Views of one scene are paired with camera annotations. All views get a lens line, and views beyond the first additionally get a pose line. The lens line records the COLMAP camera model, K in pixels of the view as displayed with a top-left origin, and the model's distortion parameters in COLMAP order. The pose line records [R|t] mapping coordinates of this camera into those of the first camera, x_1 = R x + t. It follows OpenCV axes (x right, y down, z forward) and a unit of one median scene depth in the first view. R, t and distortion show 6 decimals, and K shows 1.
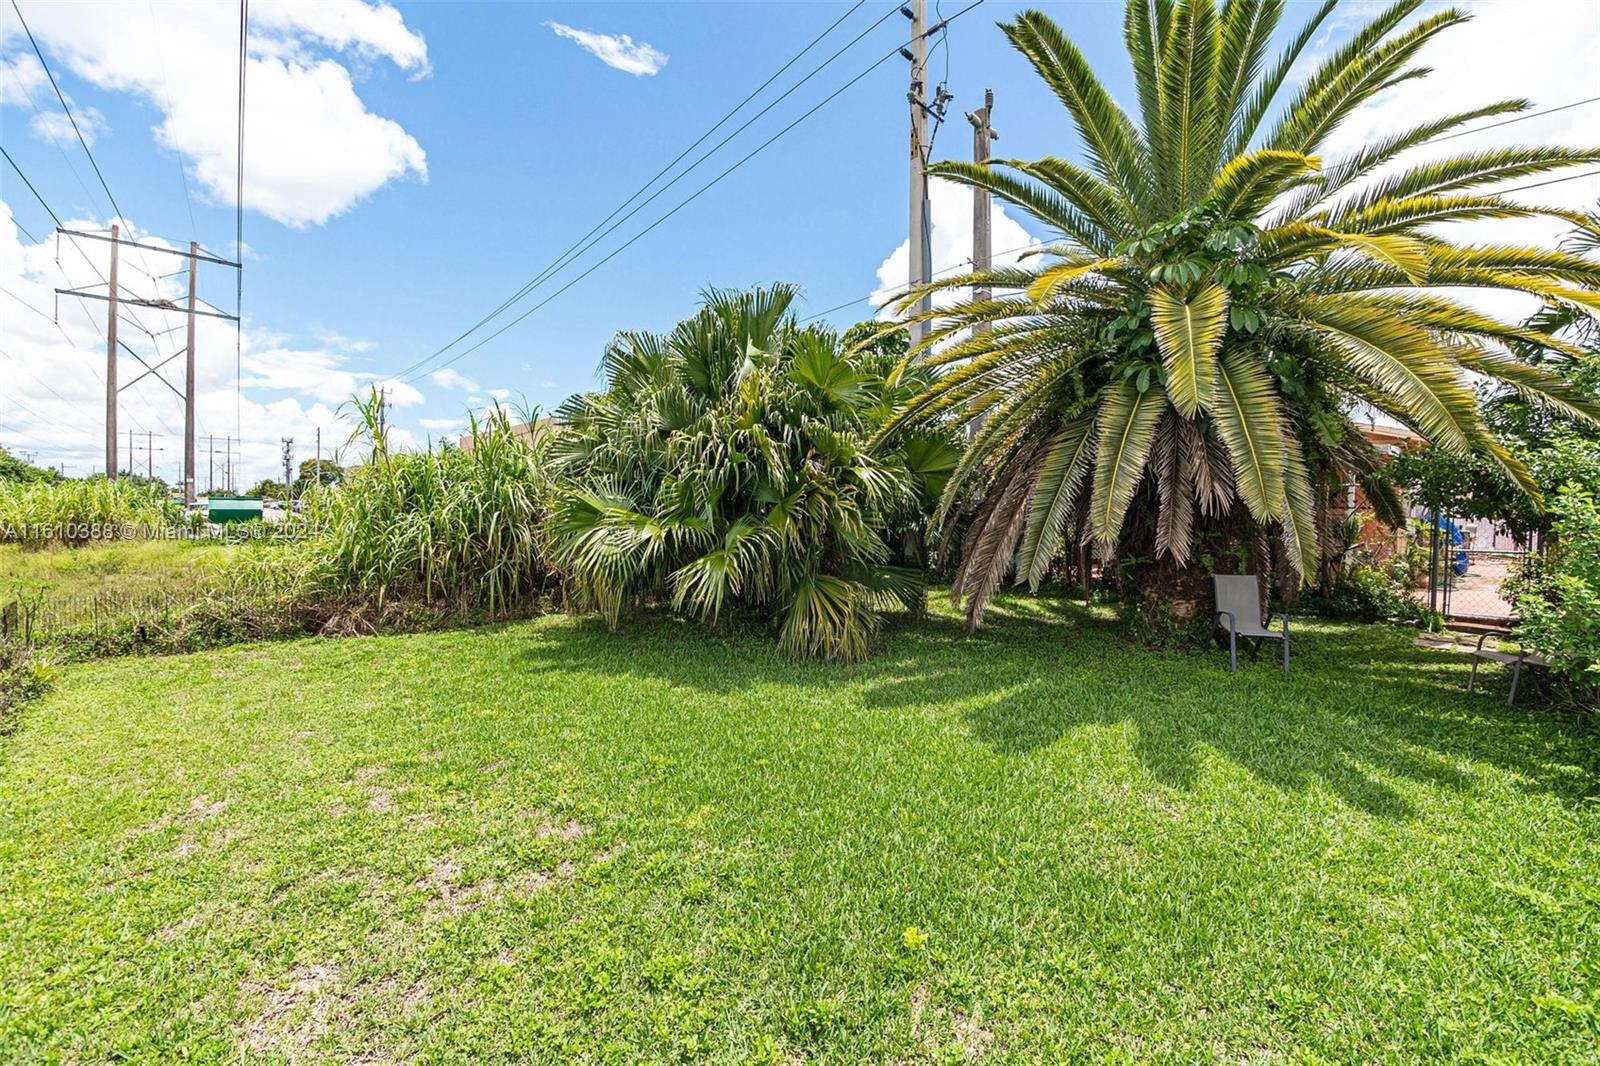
lens RADIAL K [[666.5, 0, 800.0], [0, 666.5, 533.0], [0, 0, 1]] dist [-0.038271, 0.004701]
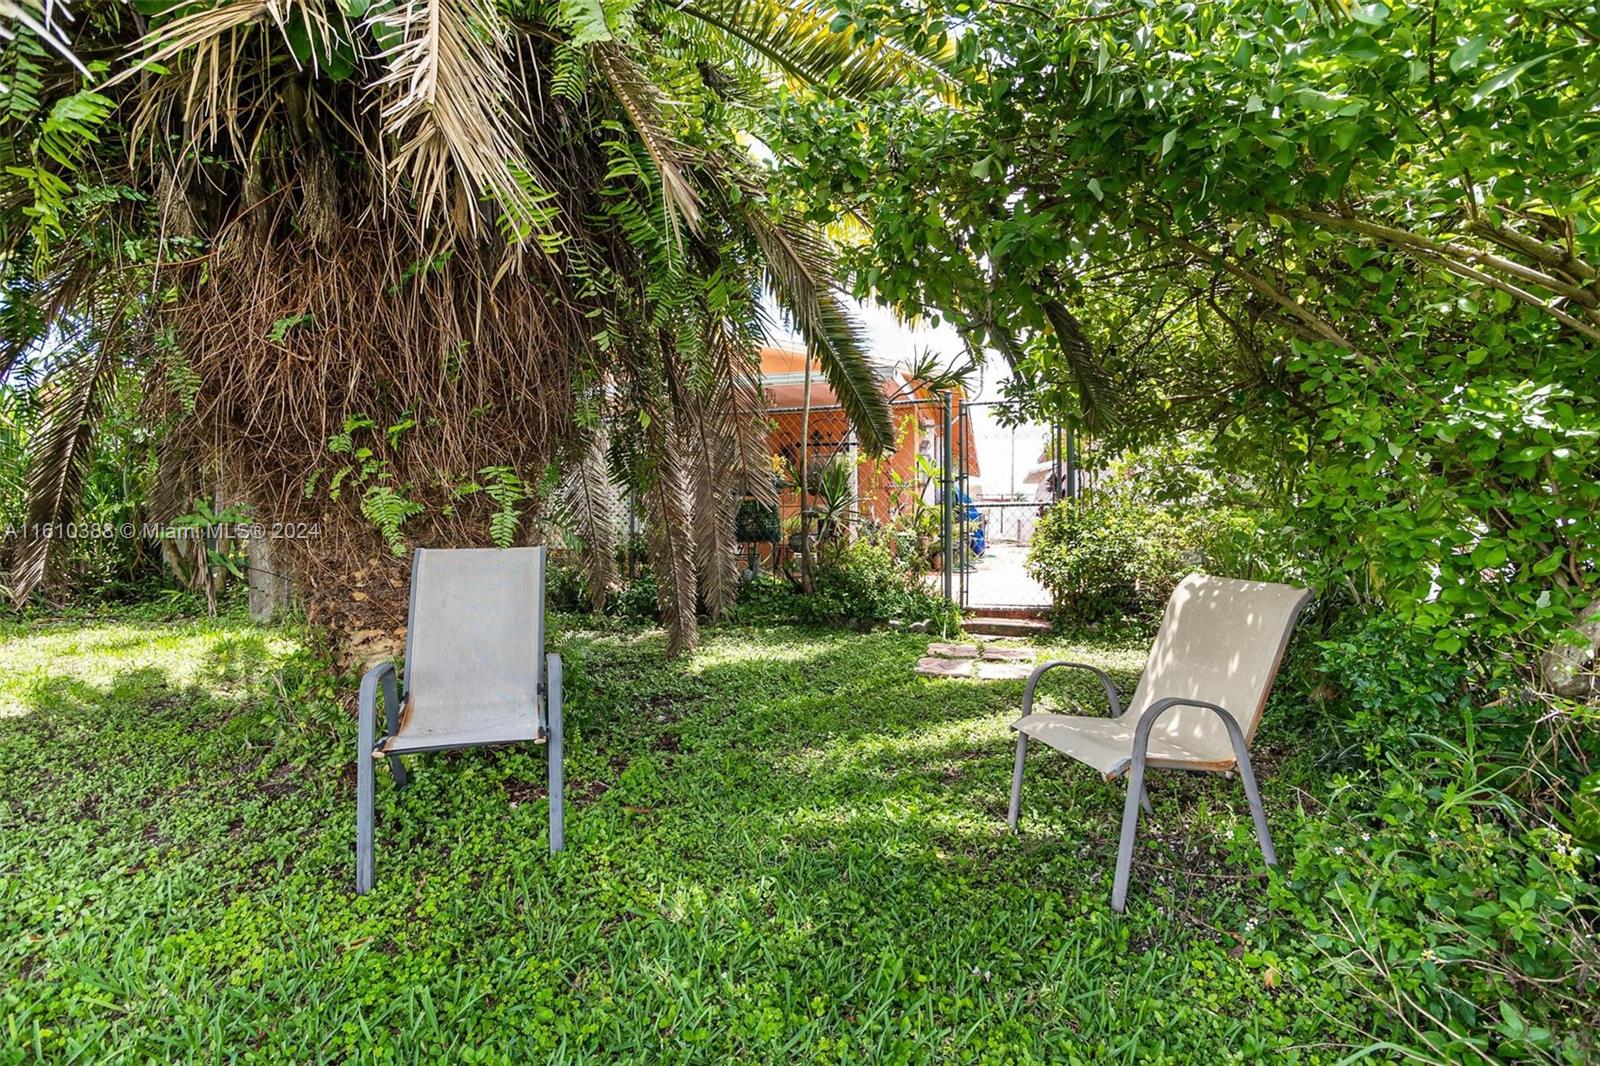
lens RADIAL K [[666.5, 0, 800.0], [0, 666.5, 533.0], [0, 0, 1]] dist [-0.038271, 0.004701]
pose [[0.858336, -0.024631, 0.512496, 0.539379], [0.036887, 0.999225, -0.013755, 0.057525], [-0.511760, 0.030711, 0.858579, 0.526279]]
